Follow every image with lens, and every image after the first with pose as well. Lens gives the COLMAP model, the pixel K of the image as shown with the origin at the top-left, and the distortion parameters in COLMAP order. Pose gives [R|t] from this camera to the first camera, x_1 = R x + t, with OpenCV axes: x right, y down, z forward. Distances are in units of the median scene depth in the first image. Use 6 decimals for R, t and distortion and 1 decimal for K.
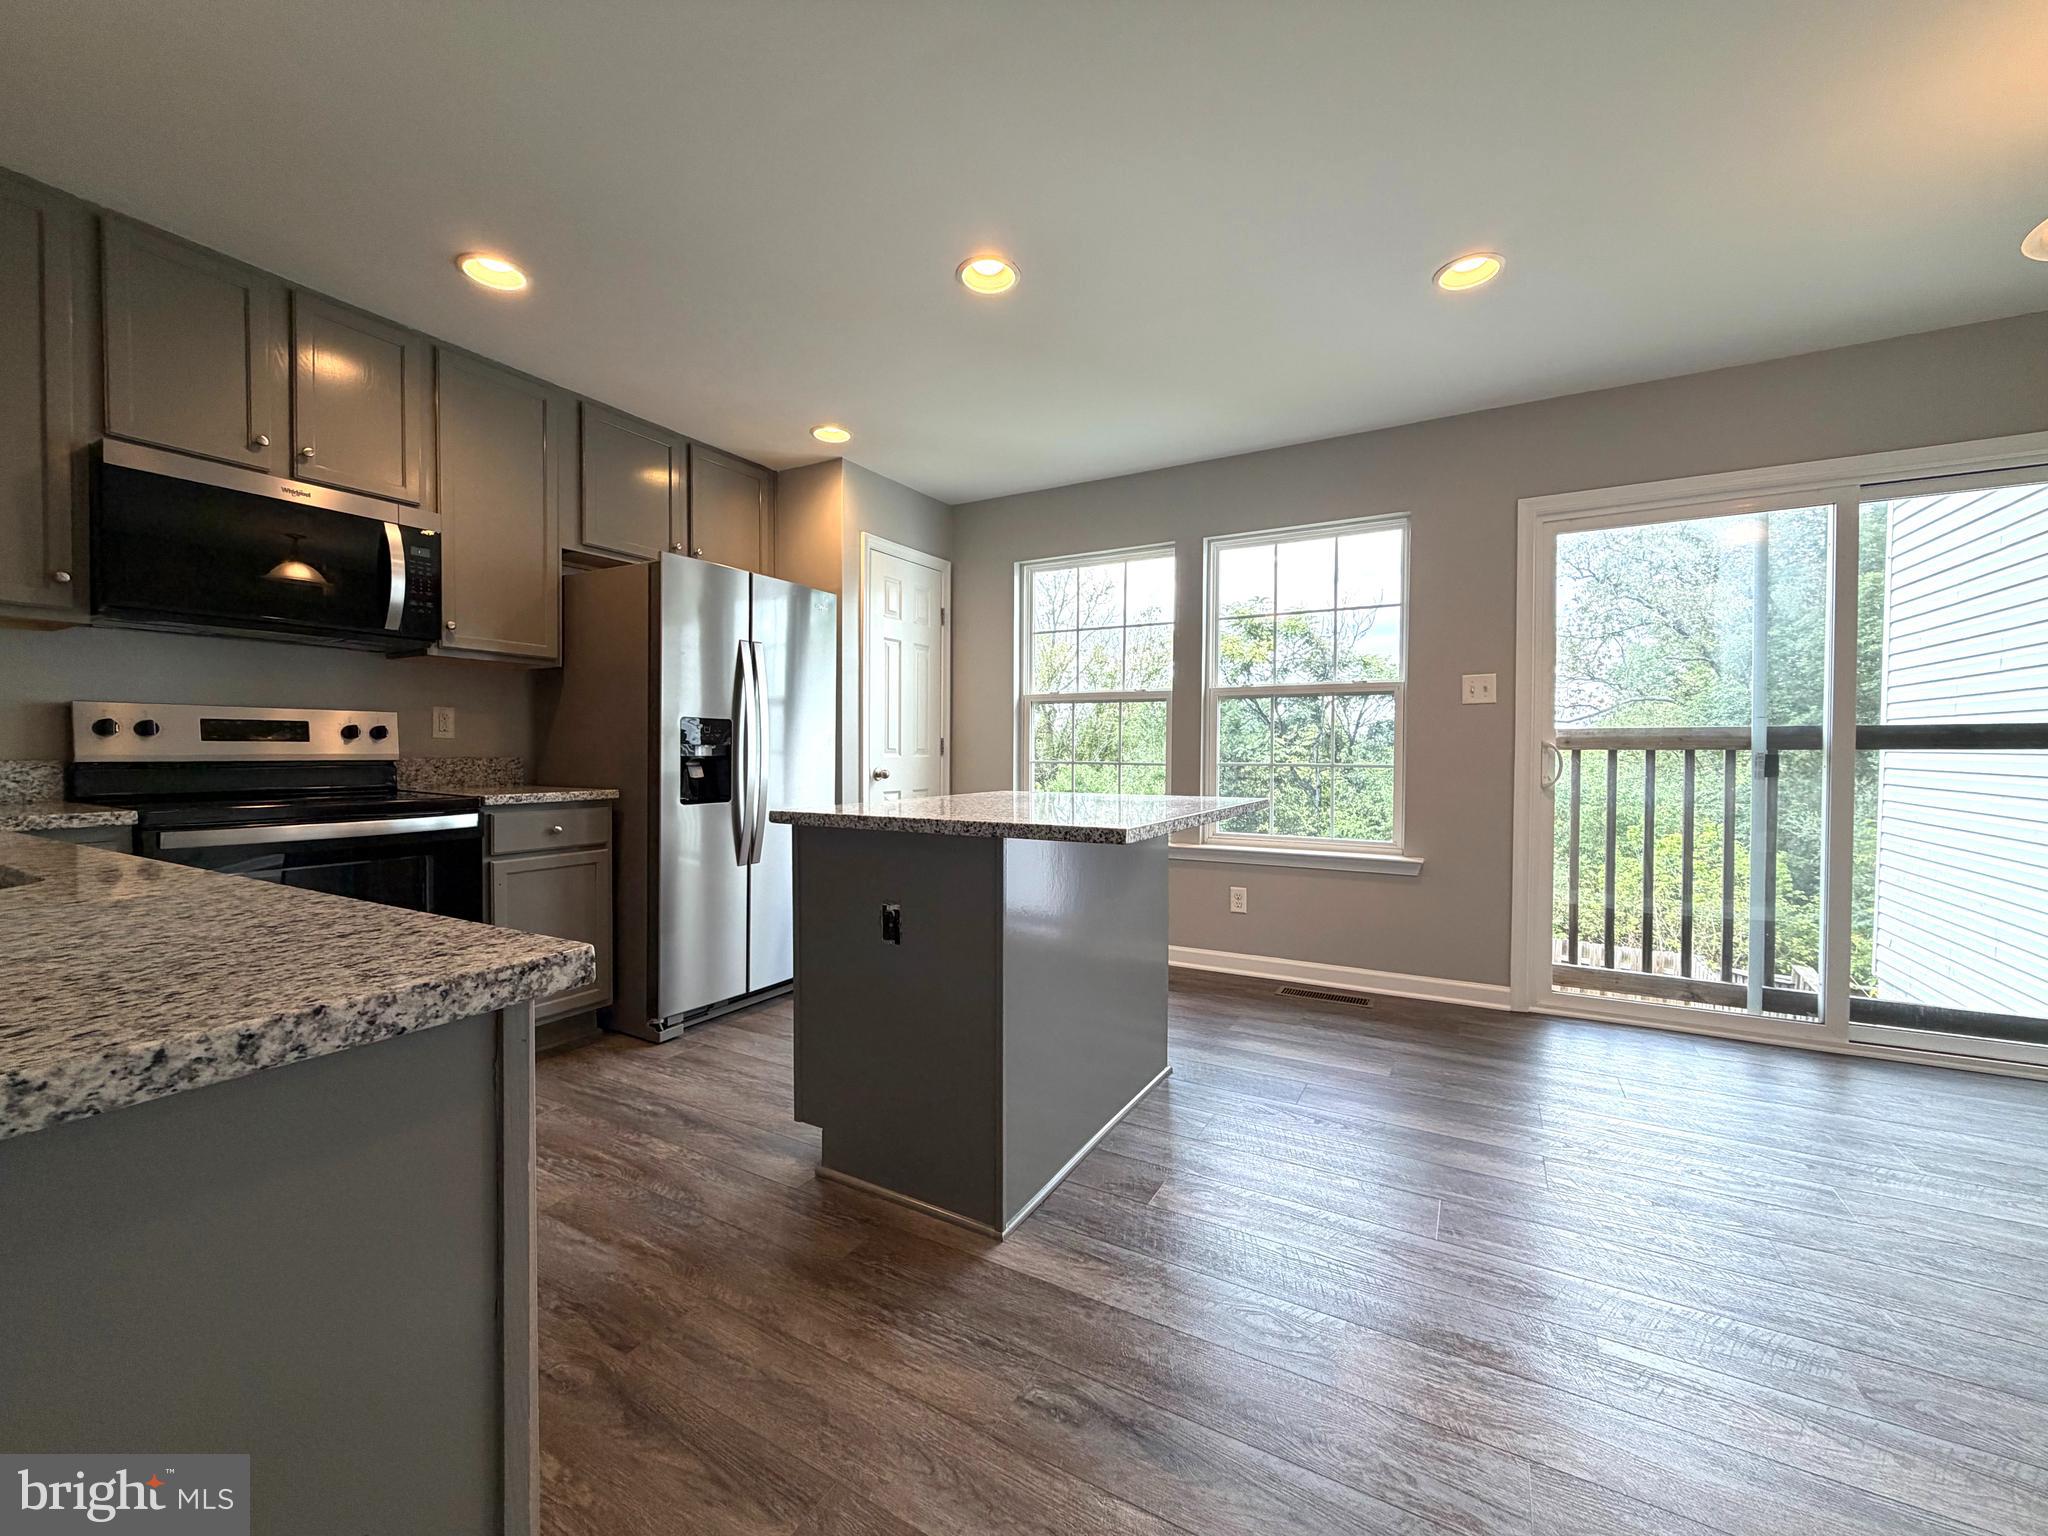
lens RADIAL K [[813.9, 0, 1018.8], [0, 813.9, 767.6], [0, 0, 1]] dist [0.000575, -0.000704]
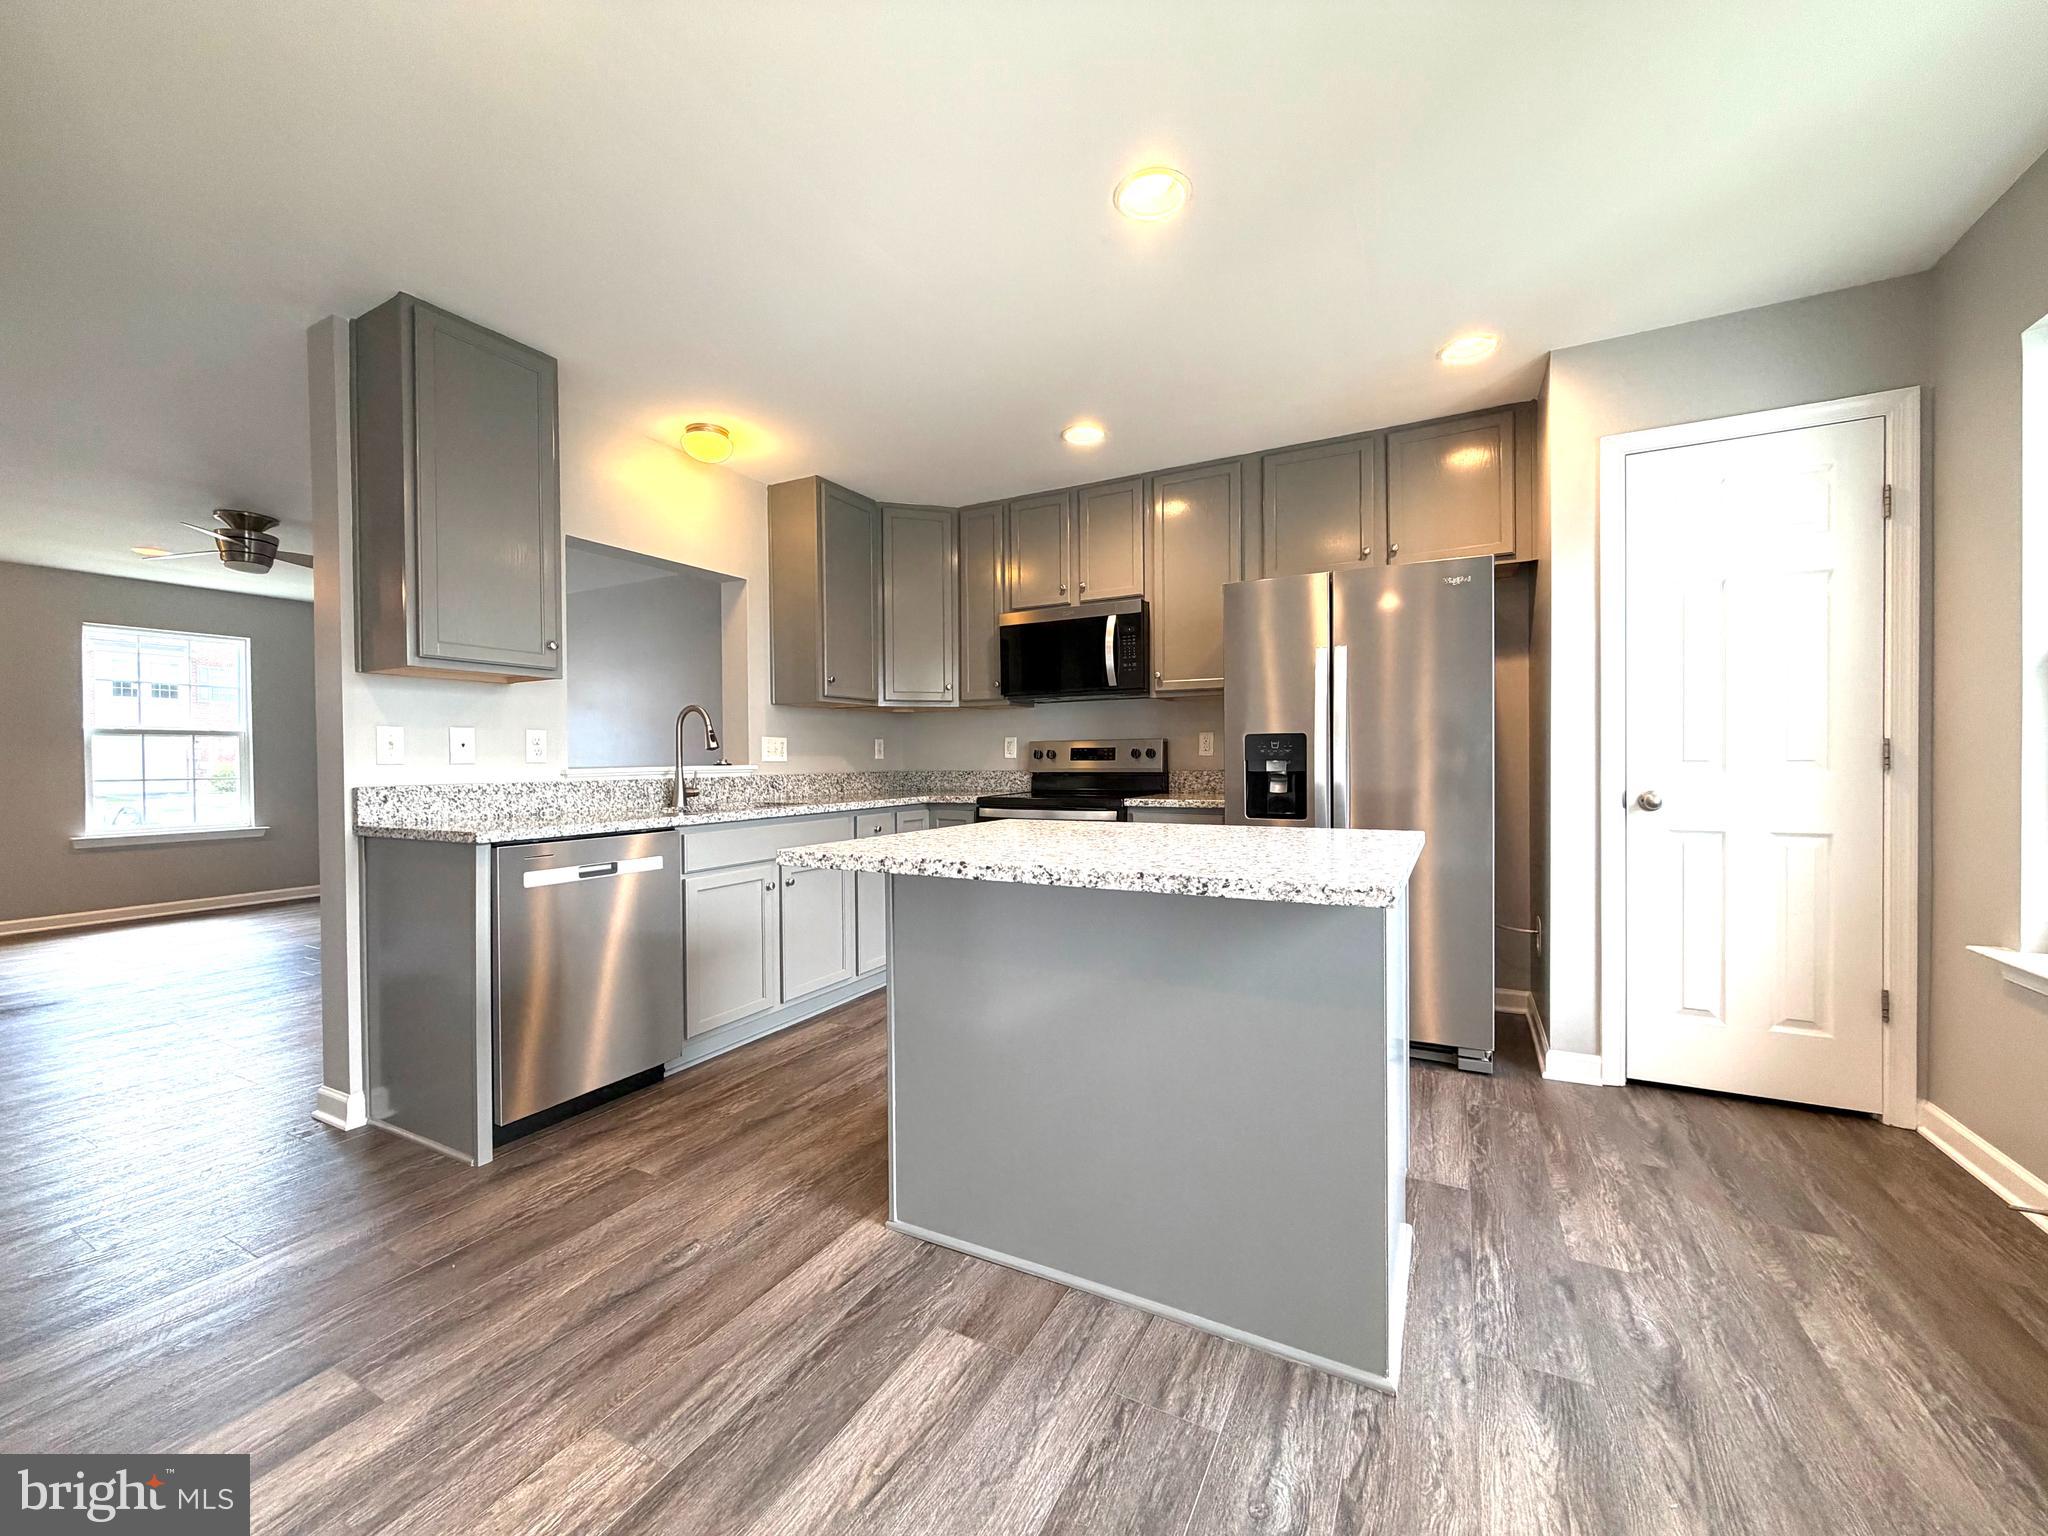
lens RADIAL K [[813.9, 0, 1016.5], [0, 813.9, 770.3], [0, 0, 1]] dist [0.000575, -0.000704]
pose [[0.025615, 0.009979, -0.999622, 0.606238], [-0.012386, 0.999877, 0.009665, -0.021330], [0.999595, 0.012134, 0.025736, 0.650468]]
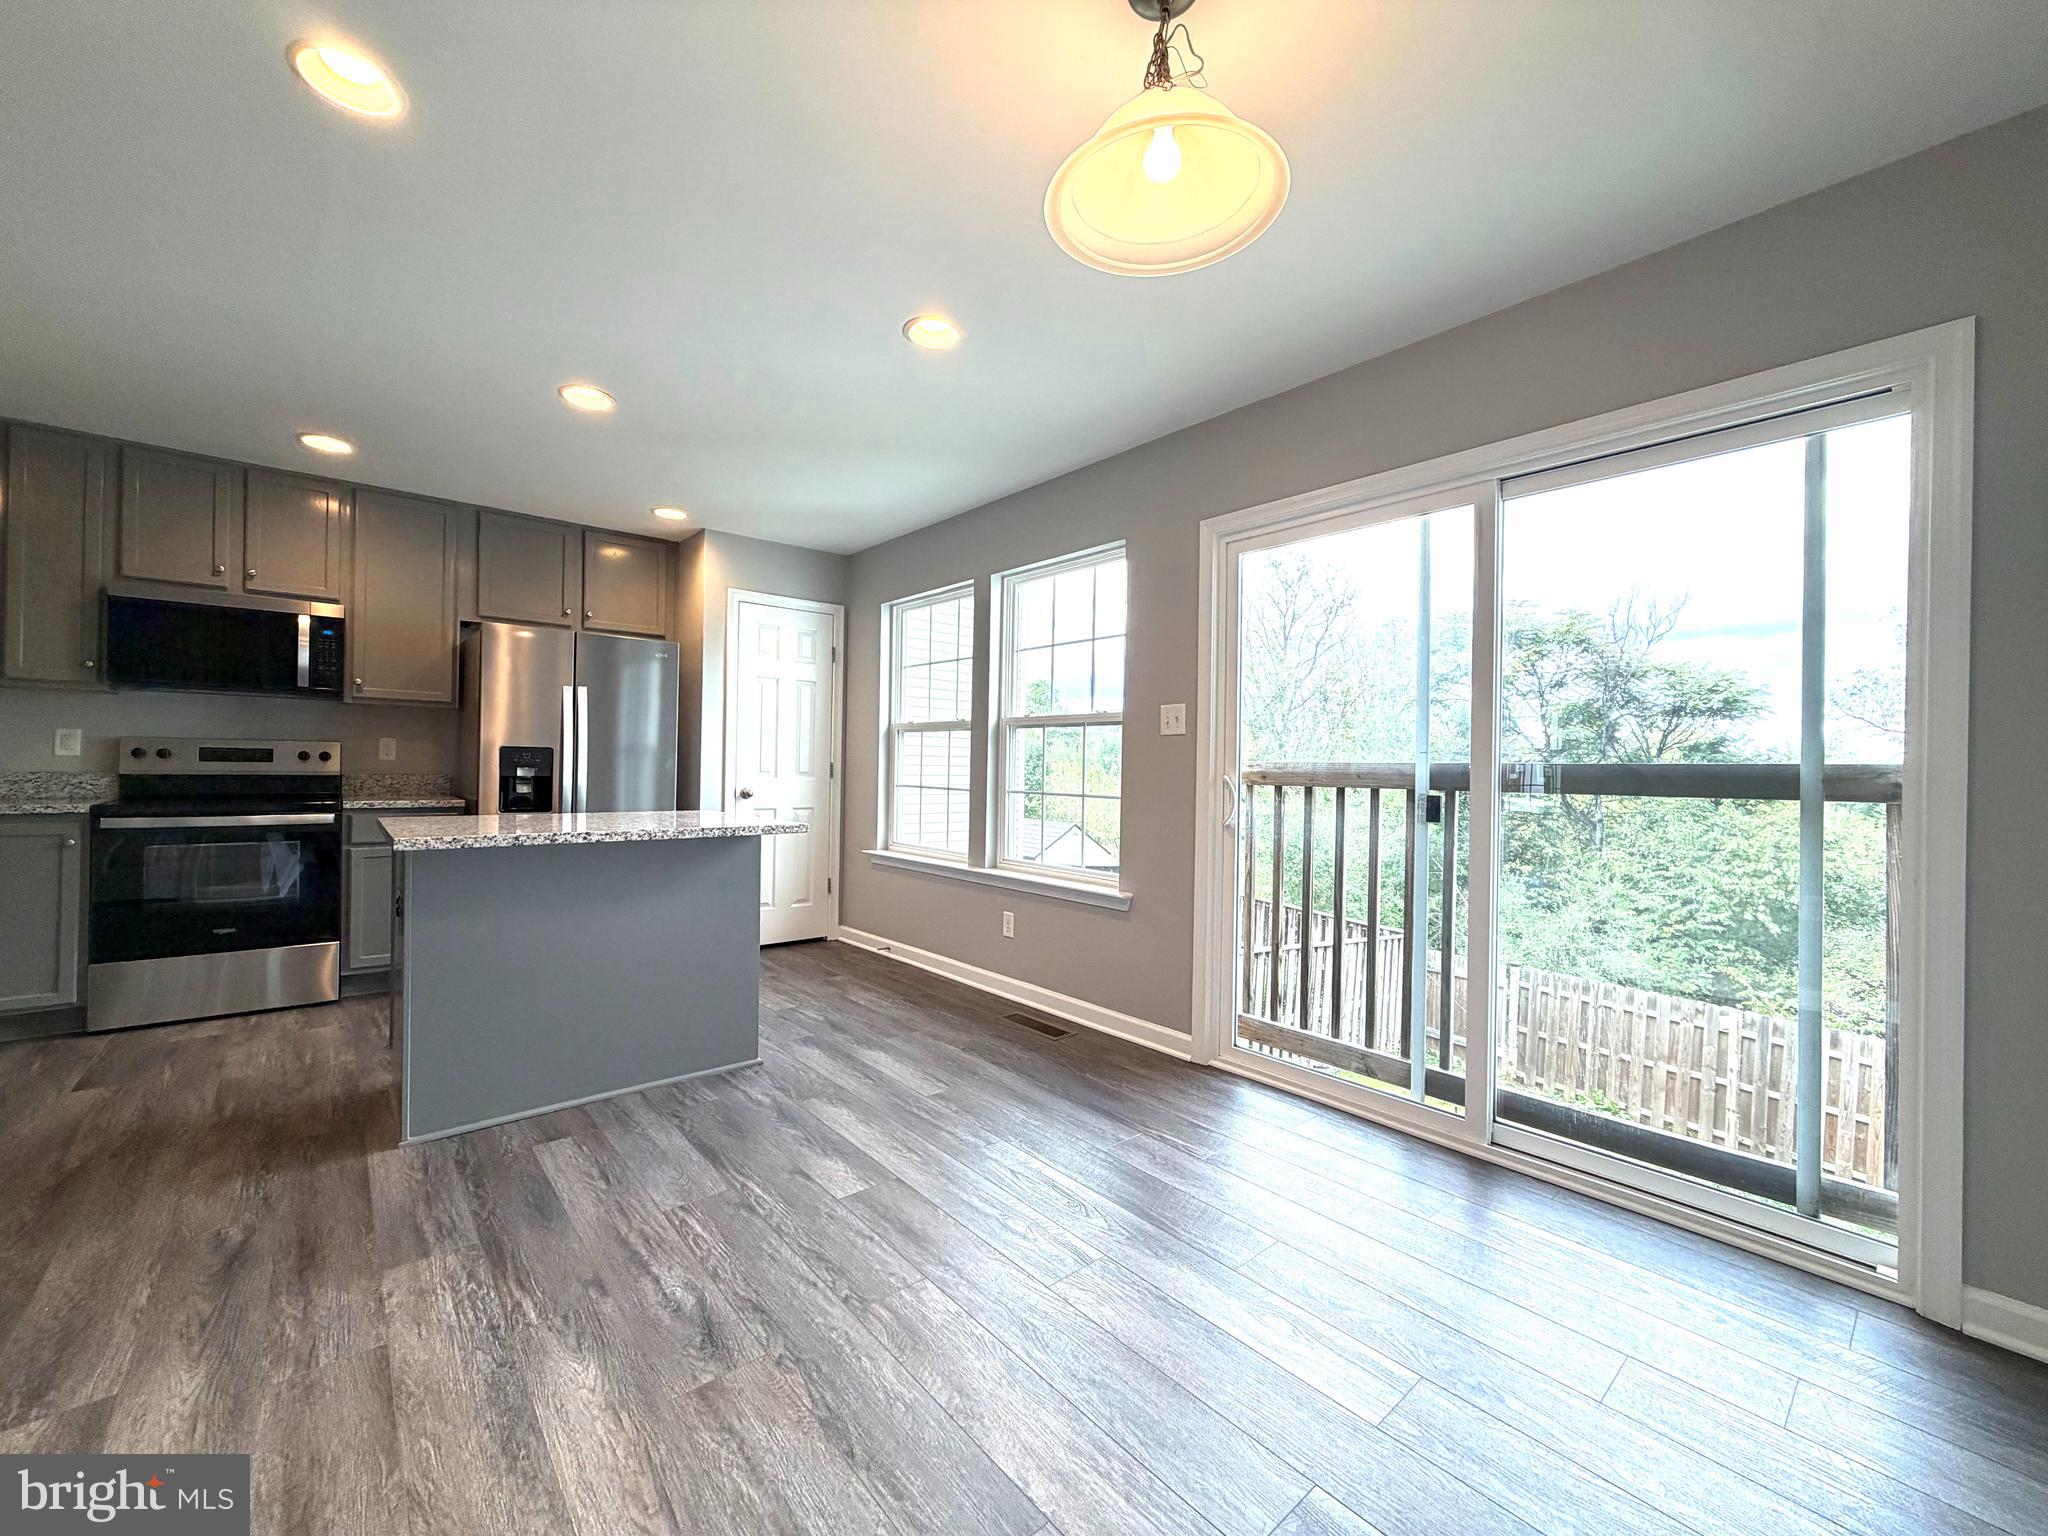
lens RADIAL K [[813.9, 0, 1017.2], [0, 813.9, 768.4], [0, 0, 1]] dist [0.000575, -0.000704]
pose [[0.942015, 0.014587, -0.335254, 0.781060], [-0.022126, 0.999581, -0.018678, -0.019289], [0.334841, 0.025013, 0.941943, 0.041111]]
